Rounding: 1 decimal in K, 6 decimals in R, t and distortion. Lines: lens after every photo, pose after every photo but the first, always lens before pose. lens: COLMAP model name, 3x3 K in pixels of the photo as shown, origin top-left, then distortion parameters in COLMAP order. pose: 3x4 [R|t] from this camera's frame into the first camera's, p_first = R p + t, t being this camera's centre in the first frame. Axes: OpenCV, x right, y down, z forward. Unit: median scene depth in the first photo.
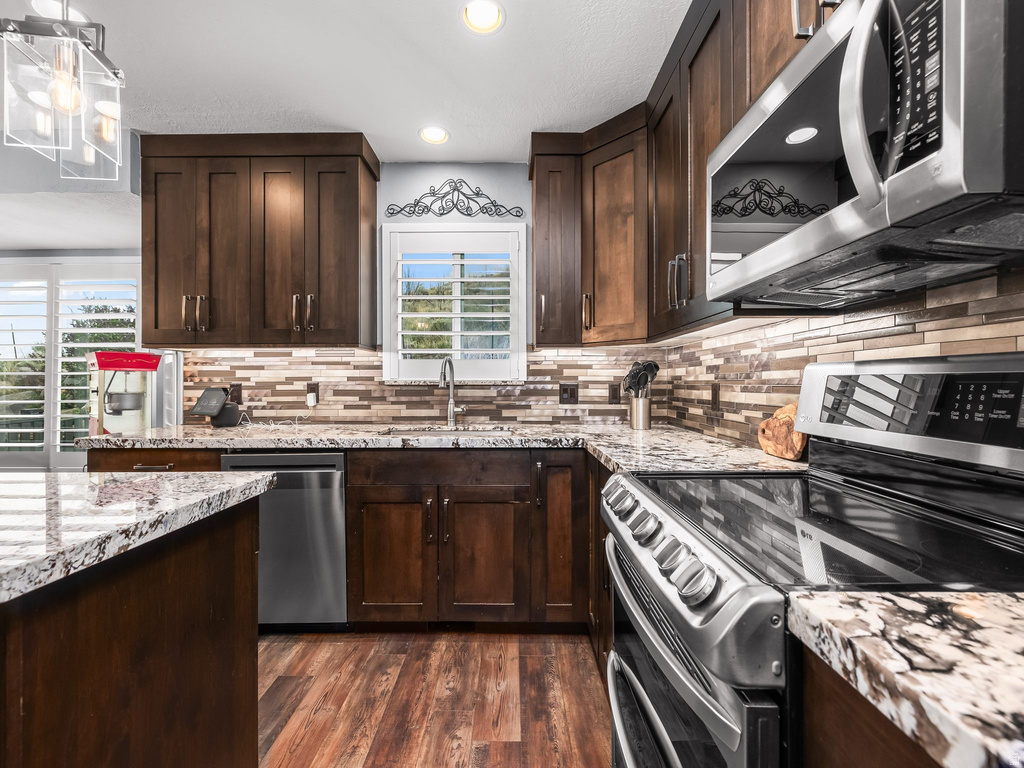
lens RADIAL K [[424.9, 0, 513.9], [0, 424.9, 381.7], [0, 0, 1]] dist [-0.002339, 0.001581]
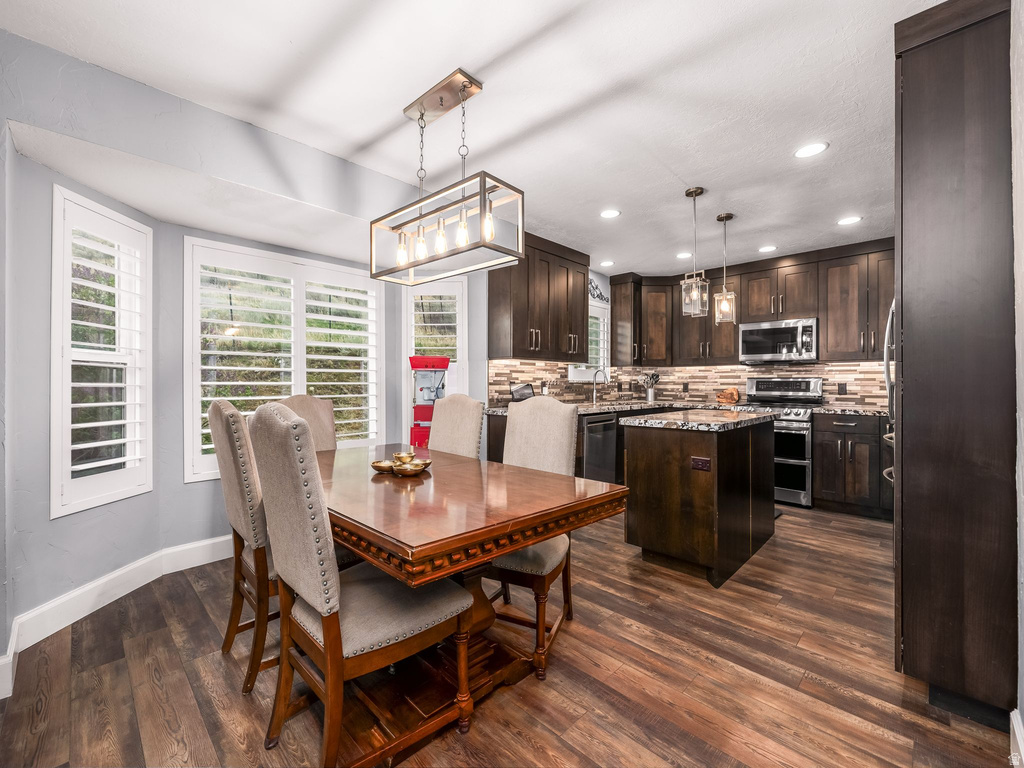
lens RADIAL K [[424.9, 0, 509.8], [0, 424.9, 381.3], [0, 0, 1]] dist [-0.002339, 0.001581]
pose [[0.708055, 0.007921, 0.706113, -2.030509], [-0.013450, 0.999907, 0.002270, 0.001596], [-0.706029, -0.011104, 0.708095, -0.155430]]
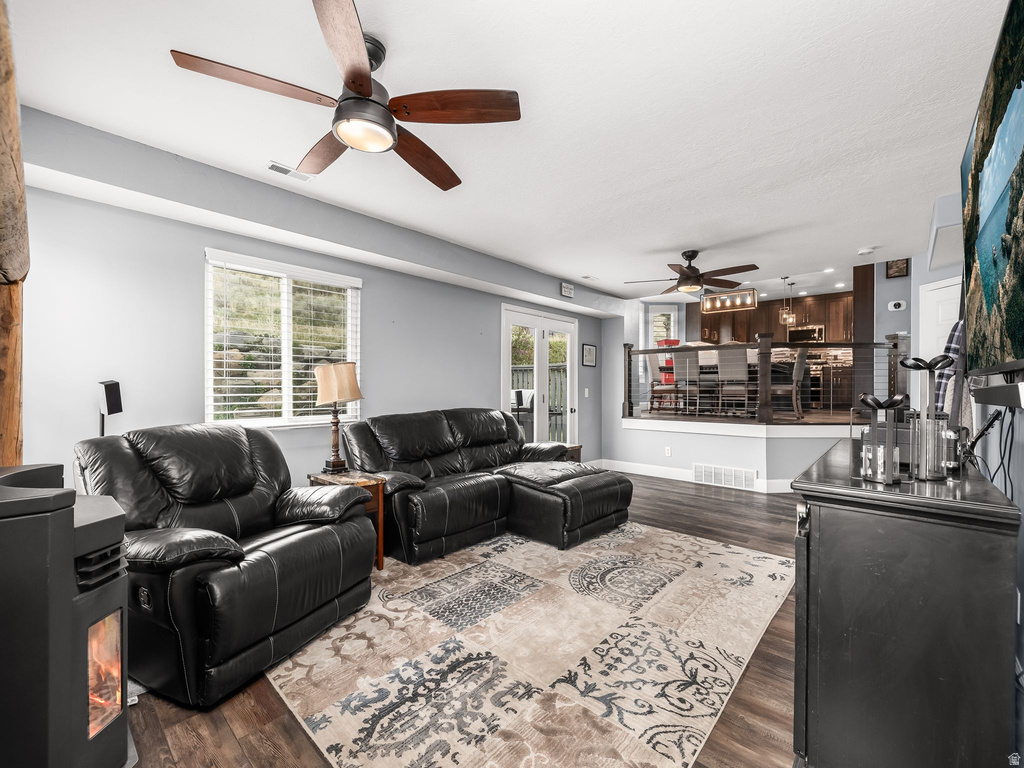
lens RADIAL K [[424.9, 0, 515.5], [0, 424.9, 389.0], [0, 0, 1]] dist [-0.002339, 0.001581]
pose [[0.680447, 0.004317, 0.732784, -4.816494], [-0.014651, 0.999863, 0.007714, 0.343987], [-0.732651, -0.015985, 0.680417, -0.397768]]
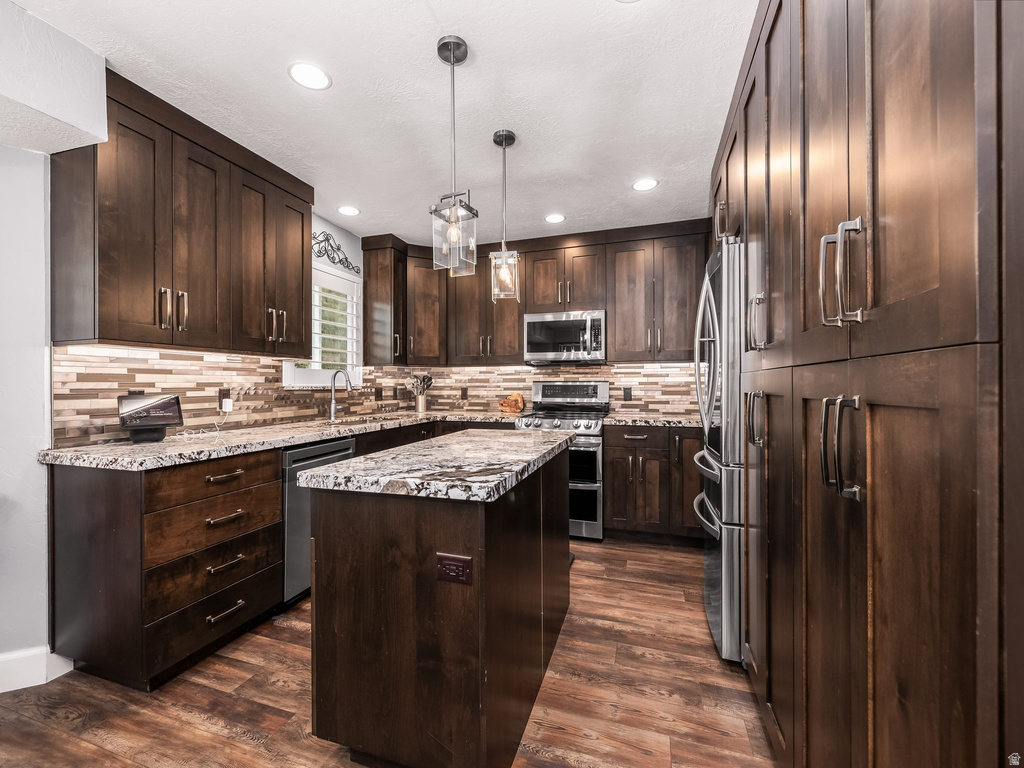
lens RADIAL K [[424.9, 0, 506.5], [0, 424.9, 383.7], [0, 0, 1]] dist [-0.002339, 0.001581]
pose [[0.325435, 0.003498, 0.945558, -1.356052], [-0.009208, 0.999957, -0.000530, -0.016014], [-0.945520, -0.008535, 0.325453, 0.049284]]
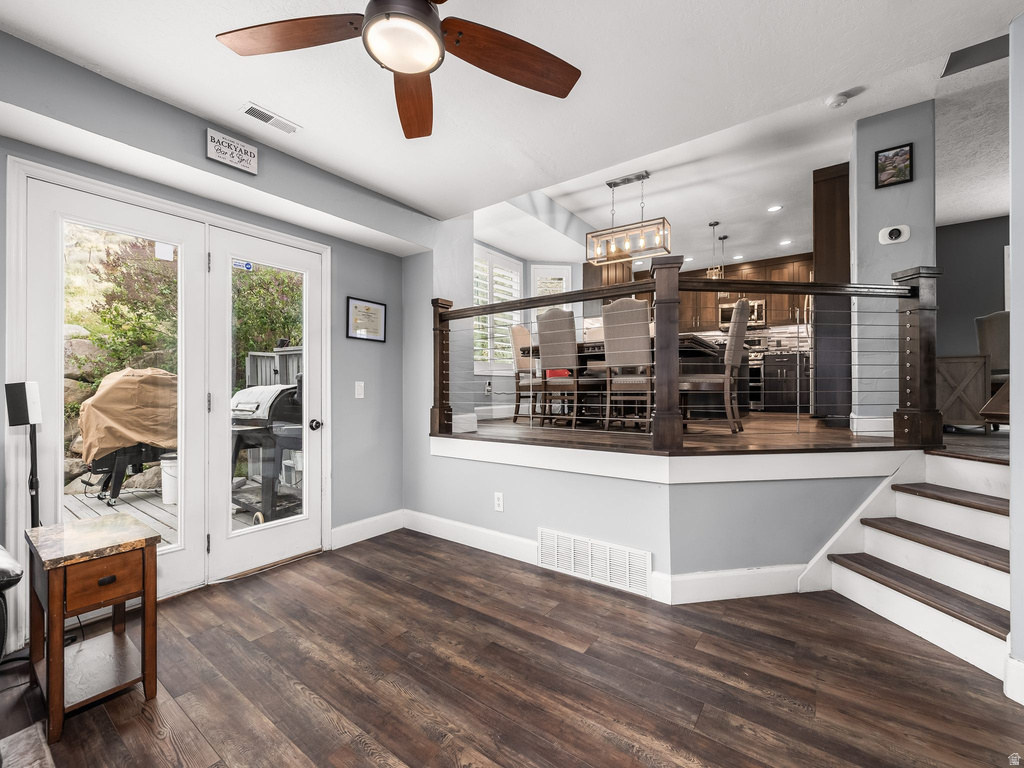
lens RADIAL K [[424.9, 0, 514.4], [0, 424.9, 385.1], [0, 0, 1]] dist [-0.002339, 0.001581]
pose [[0.594857, 0.007703, 0.803794, -3.367749], [-0.010223, 0.999946, -0.002017, 0.362588], [-0.803766, -0.007018, 0.594904, -0.162114]]
